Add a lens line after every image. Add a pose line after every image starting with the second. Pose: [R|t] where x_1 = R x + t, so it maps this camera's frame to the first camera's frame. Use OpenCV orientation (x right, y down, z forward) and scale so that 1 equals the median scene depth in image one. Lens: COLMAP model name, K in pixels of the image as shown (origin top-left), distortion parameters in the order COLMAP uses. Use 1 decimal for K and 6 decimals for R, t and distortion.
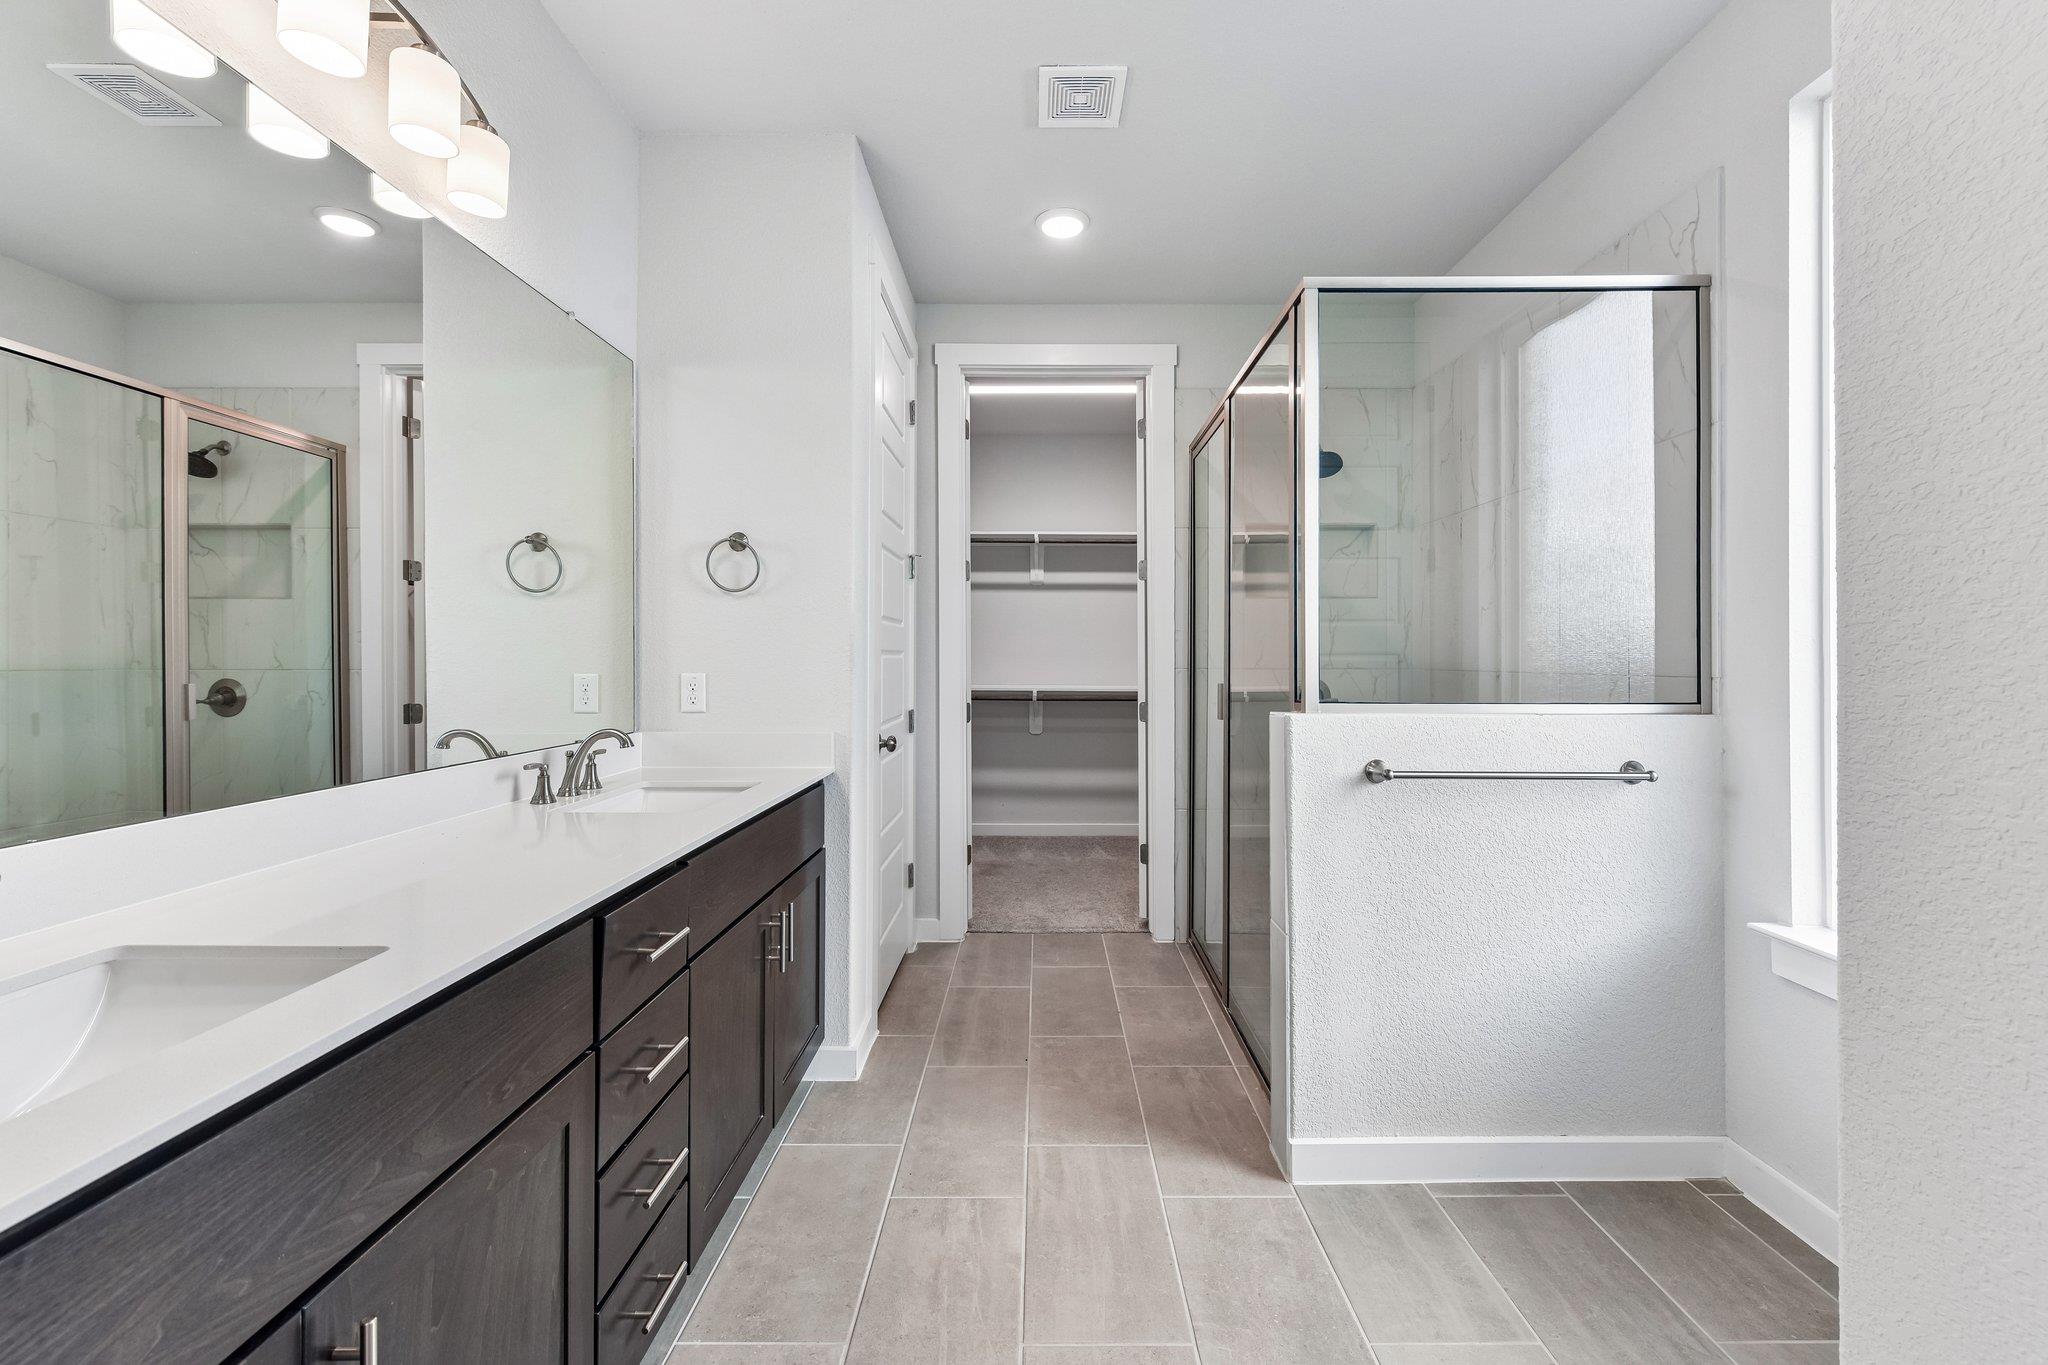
lens RADIAL K [[830.3, 0, 1027.2], [0, 830.3, 667.9], [0, 0, 1]] dist [0.005253, -0.001170]
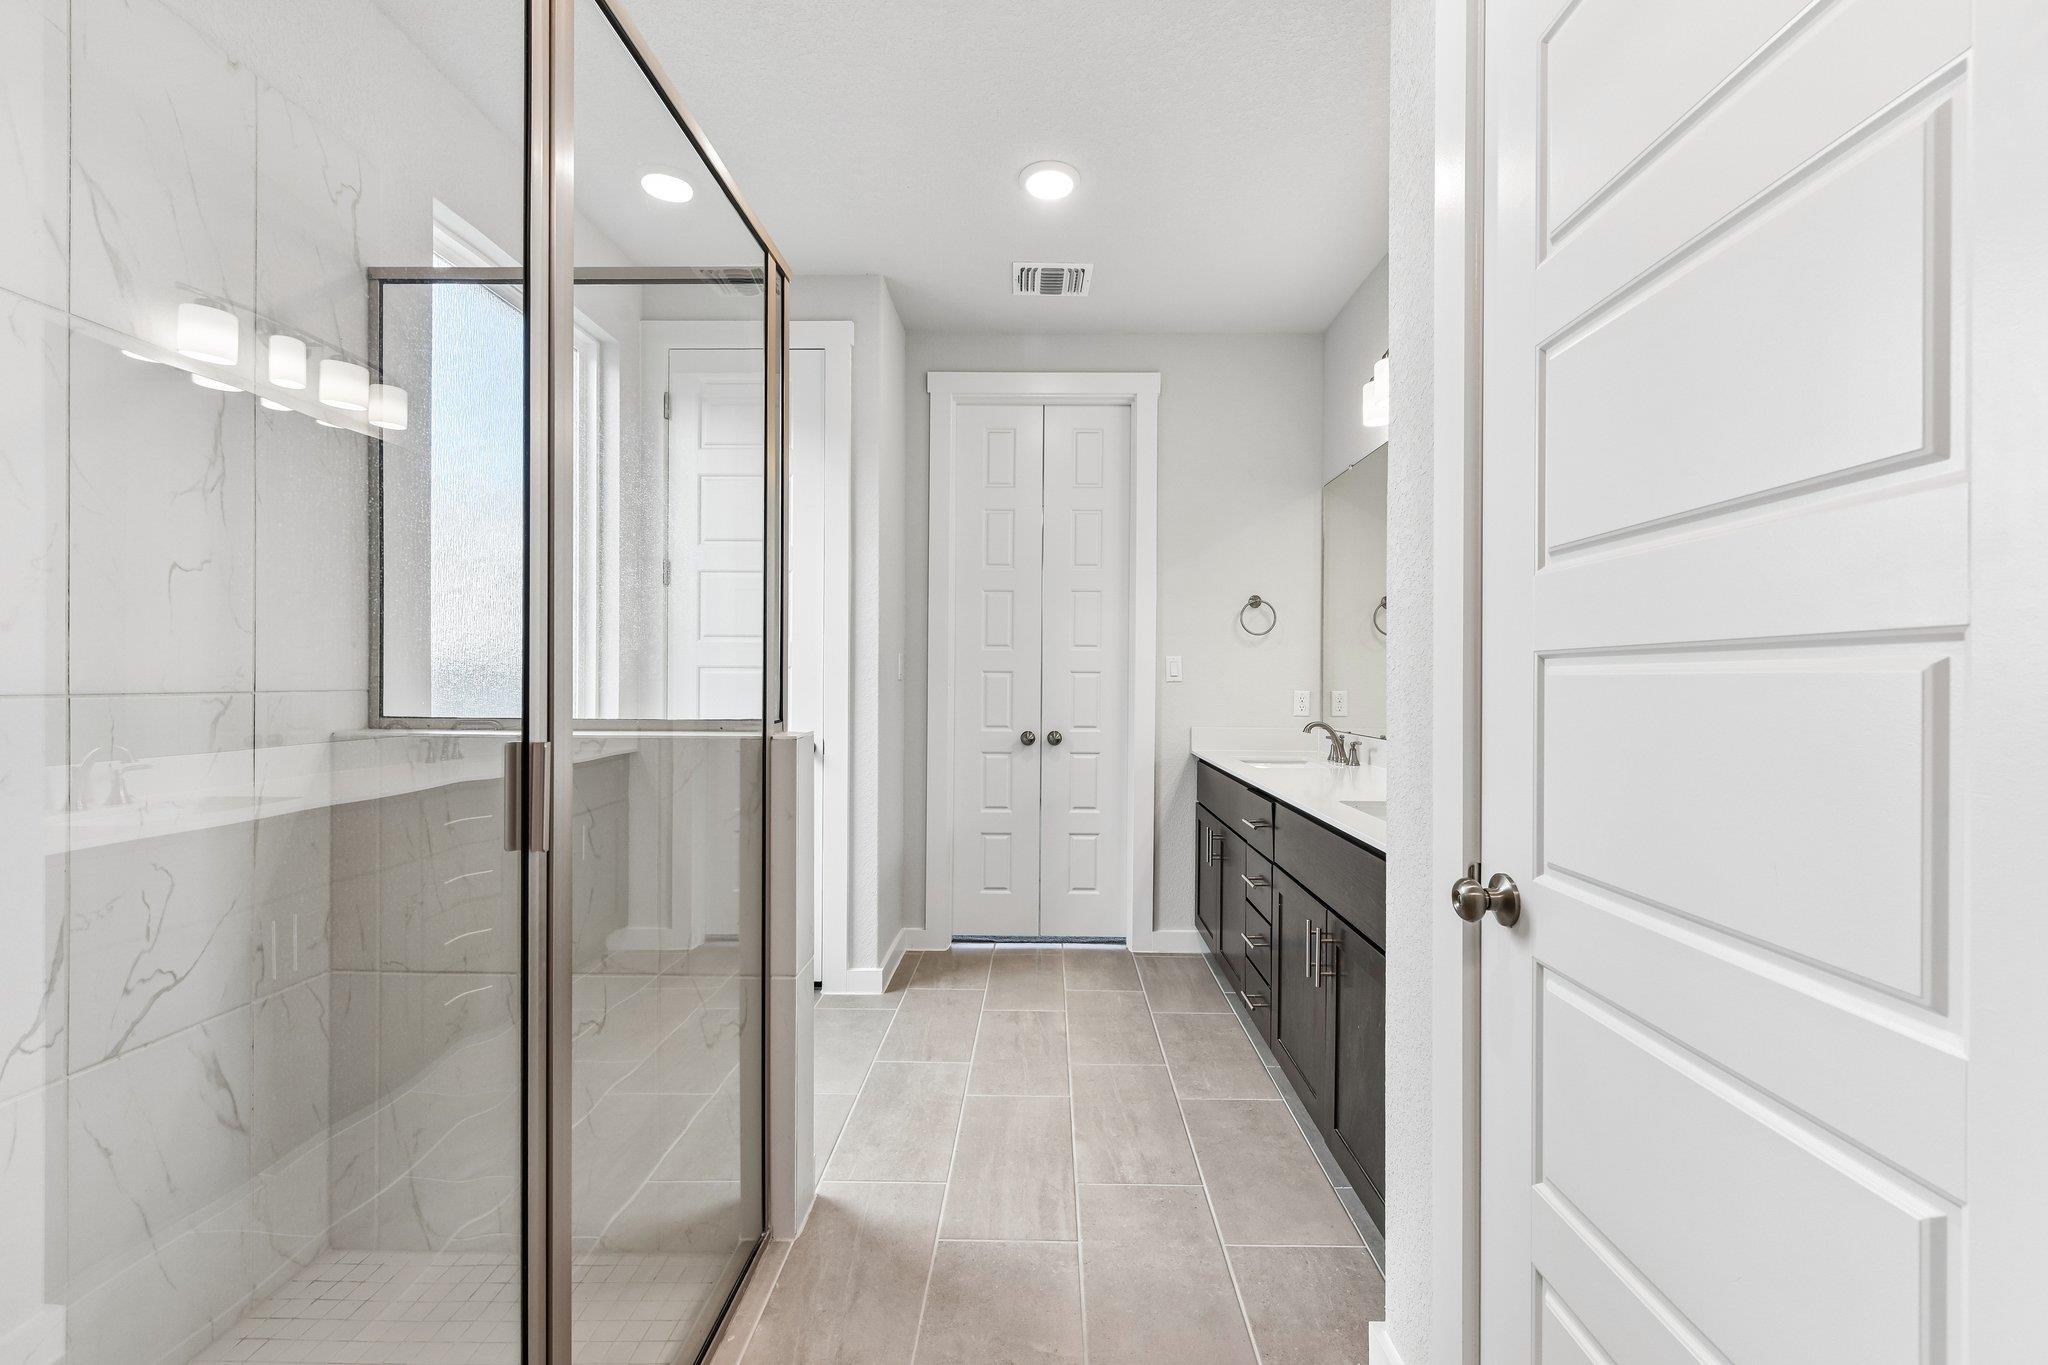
lens RADIAL K [[830.3, 0, 1027.4], [0, 830.3, 677.7], [0, 0, 1]] dist [0.005253, -0.001170]
pose [[-0.999977, 0.002929, 0.006160, 0.051806], [0.002953, 0.999988, 0.003955, -0.014508], [-0.006148, 0.003973, -0.999973, 2.092456]]
